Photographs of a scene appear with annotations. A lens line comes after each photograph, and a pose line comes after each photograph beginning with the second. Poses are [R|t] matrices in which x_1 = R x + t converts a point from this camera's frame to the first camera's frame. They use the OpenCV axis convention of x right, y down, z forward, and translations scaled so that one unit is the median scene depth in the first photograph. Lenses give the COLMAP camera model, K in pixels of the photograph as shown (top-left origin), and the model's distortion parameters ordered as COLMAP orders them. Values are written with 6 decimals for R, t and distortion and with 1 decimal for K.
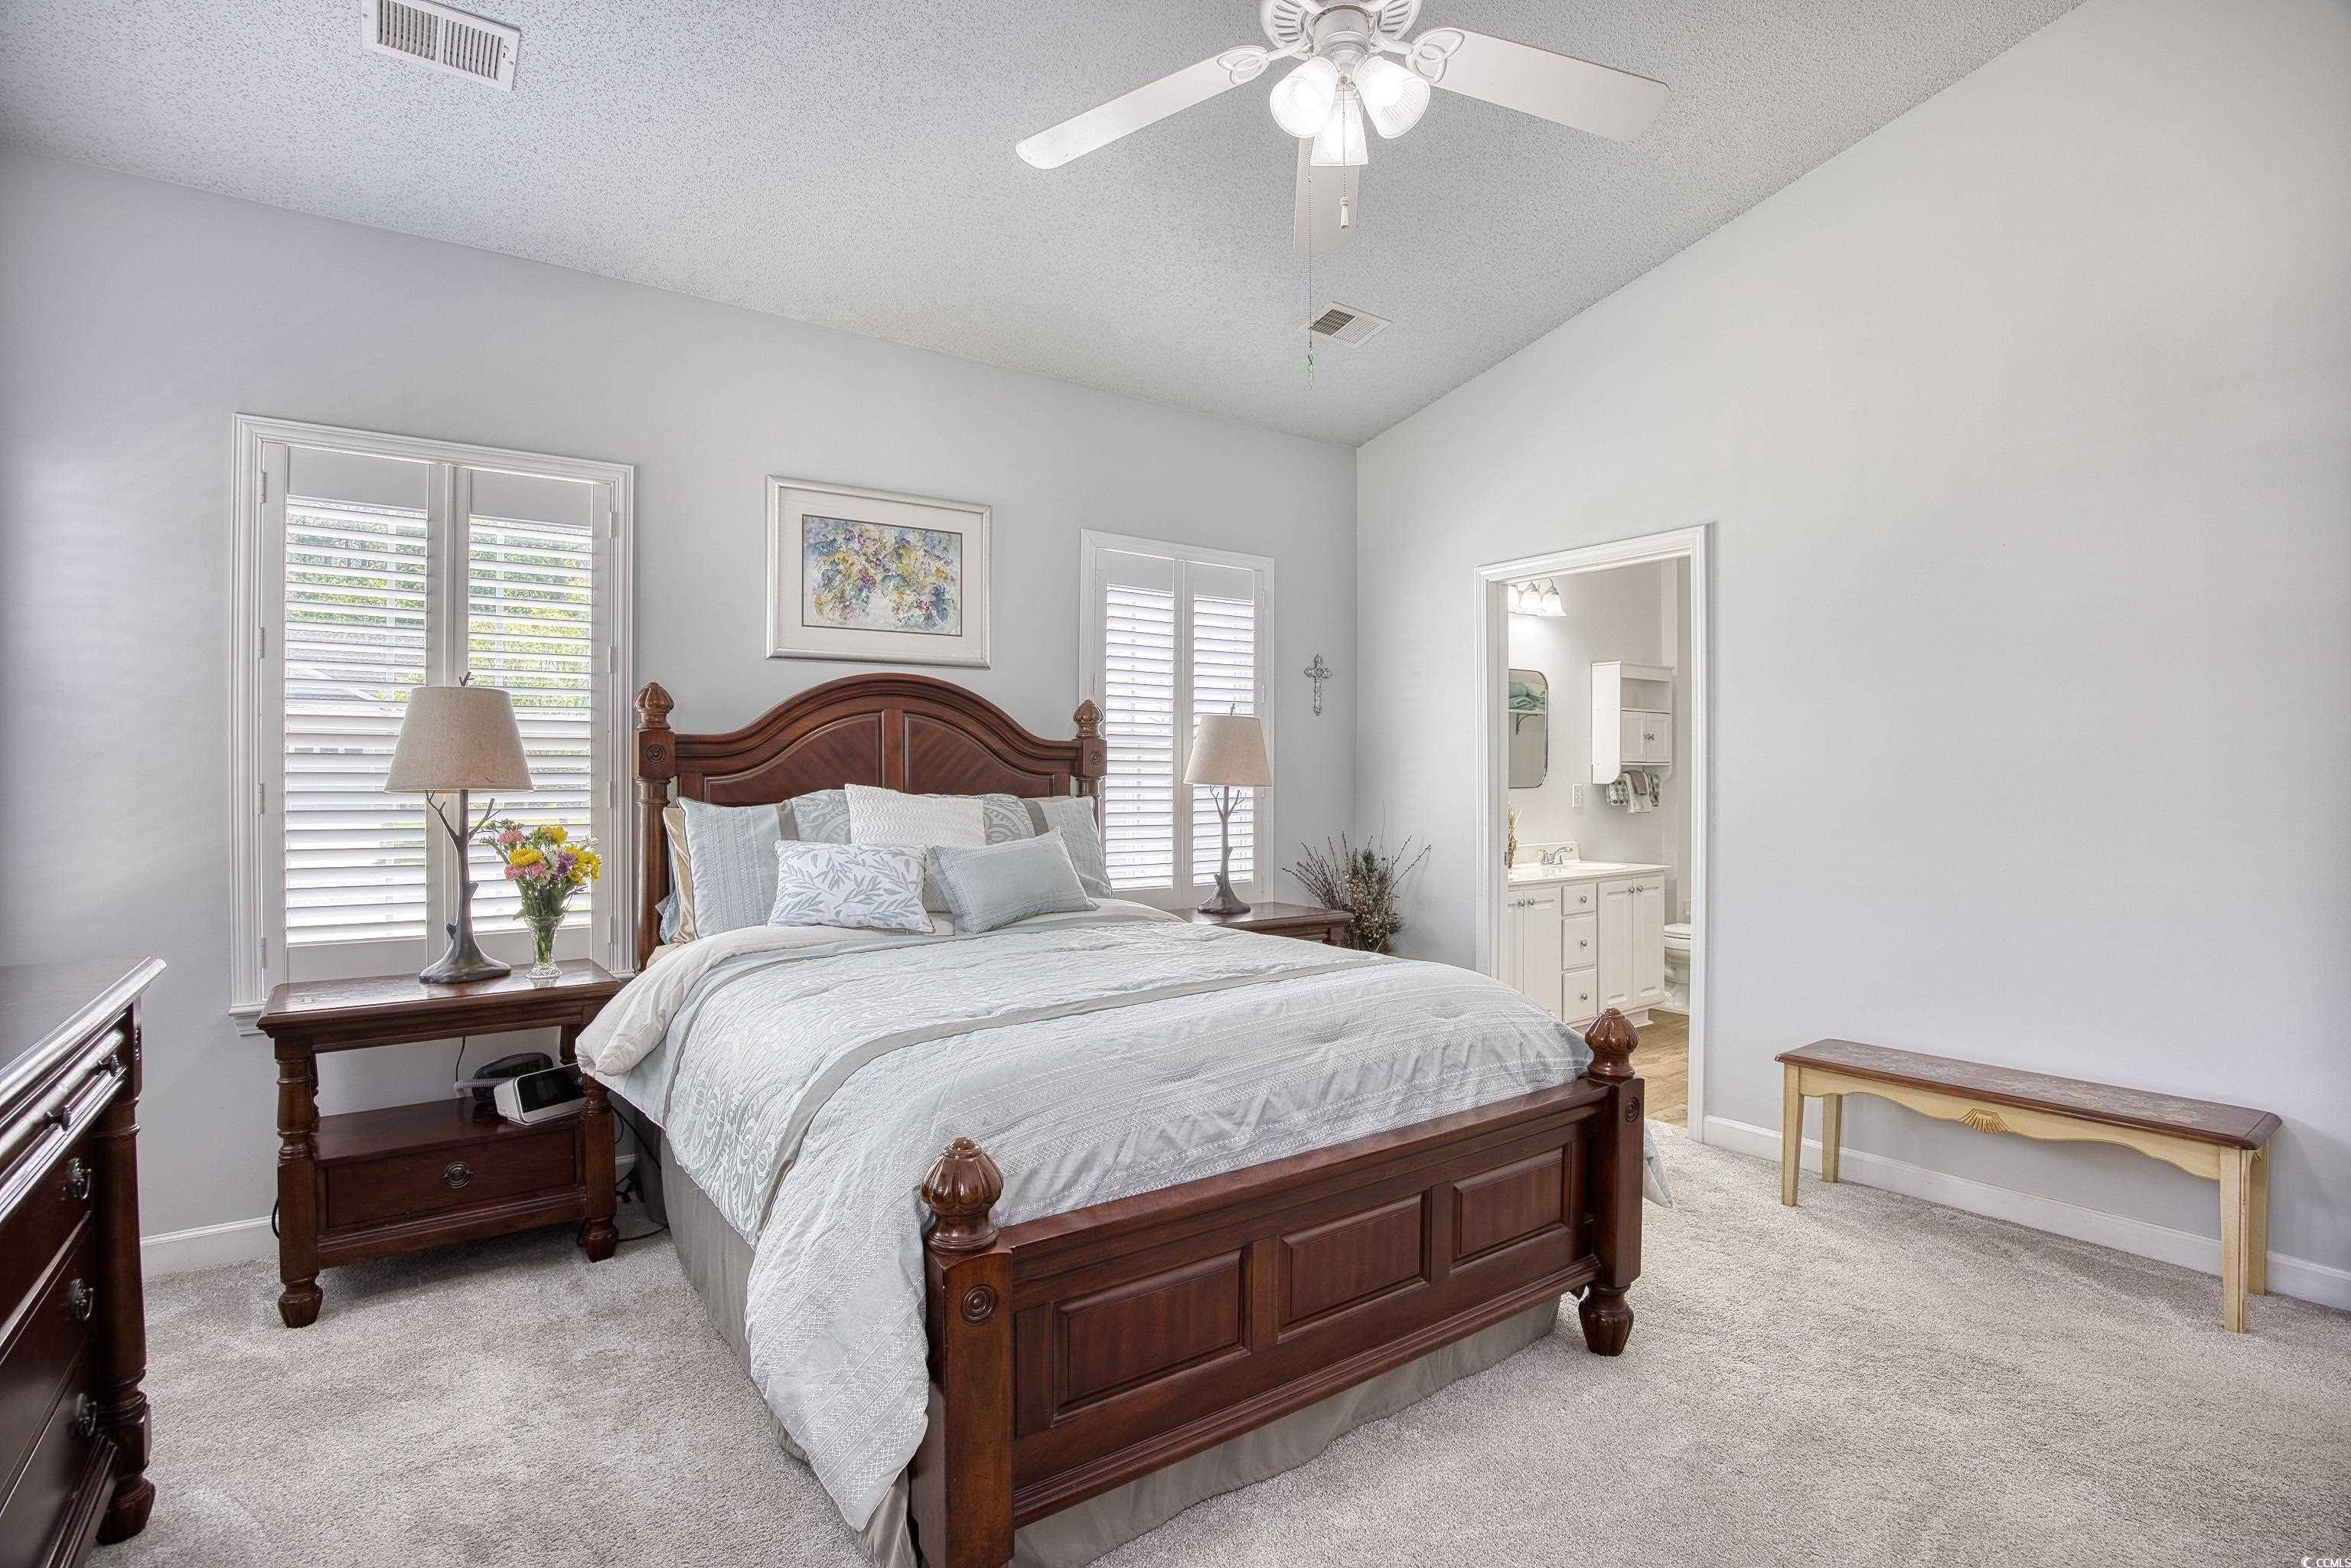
lens RADIAL K [[1113.3, 0, 1176.5], [0, 1113.3, 778.2], [0, 0, 1]] dist [-0.063554, 0.017626]
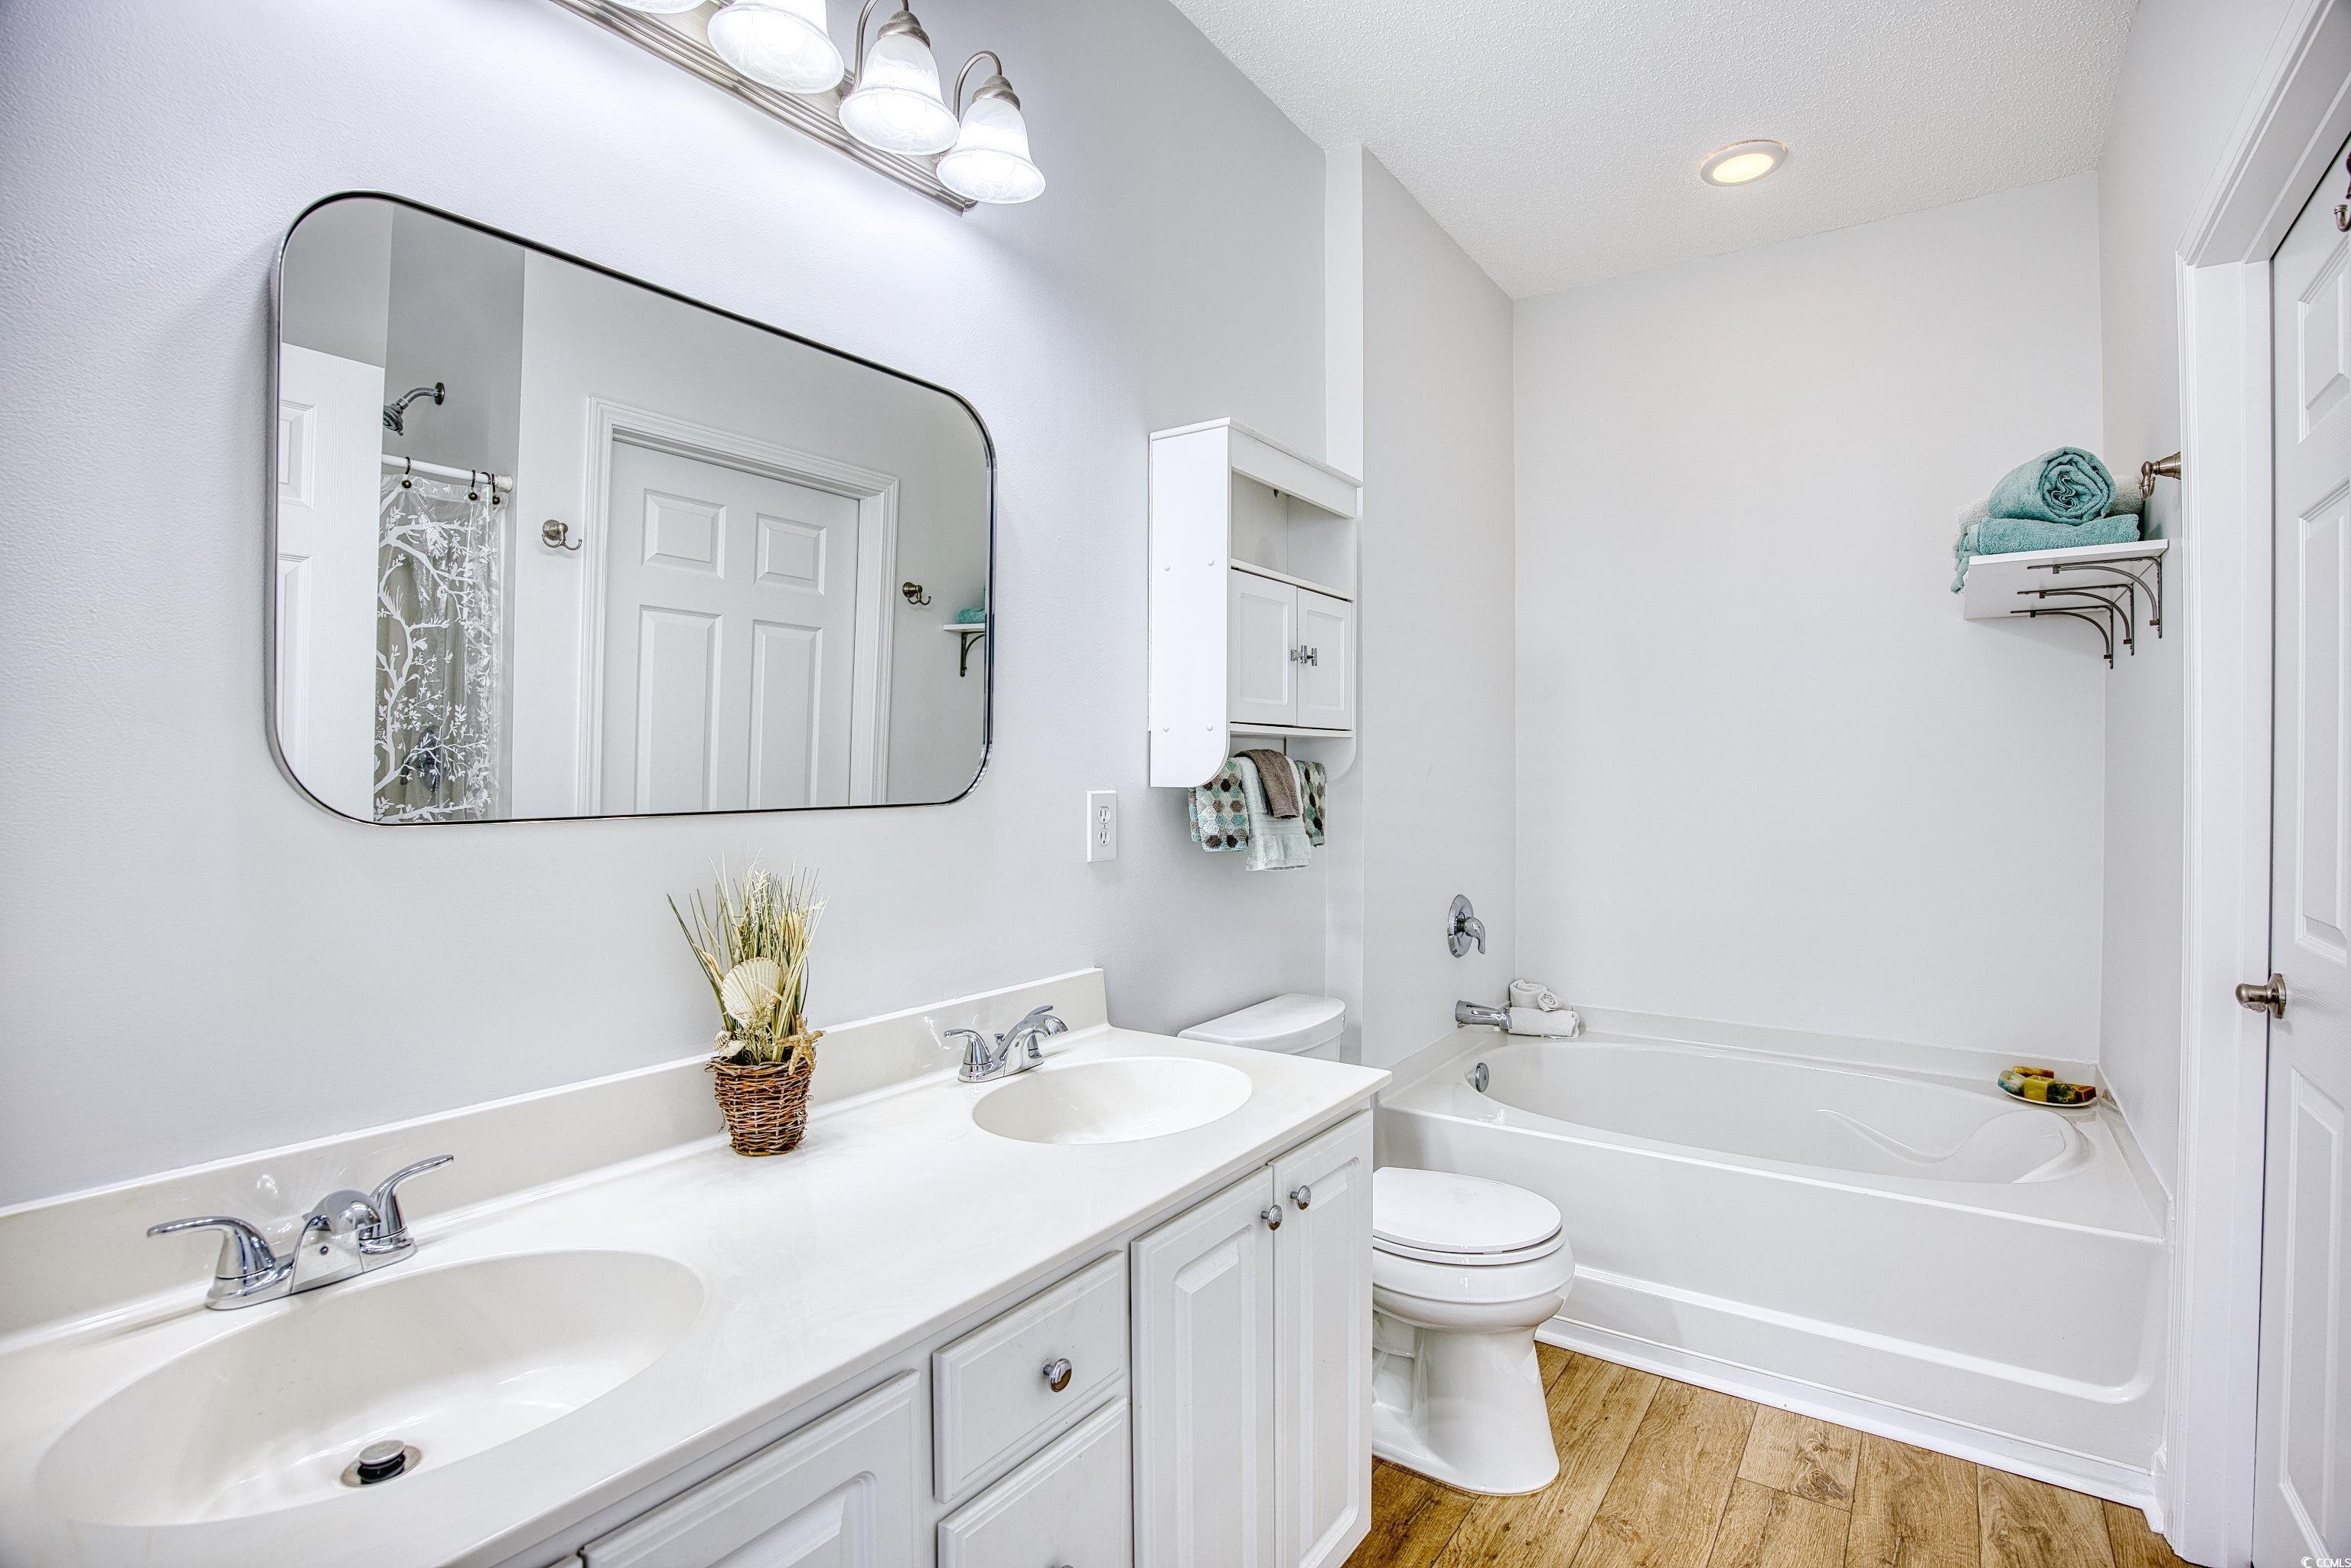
lens RADIAL K [[1113.3, 0, 1176.5], [0, 1113.3, 778.2], [0, 0, 1]] dist [-0.063554, 0.017626]
pose [[0.942497, -0.000900, 0.334214, 0.270029], [-0.000743, 0.999988, 0.004788, 0.000490], [-0.334214, -0.004761, 0.942485, 0.674543]]
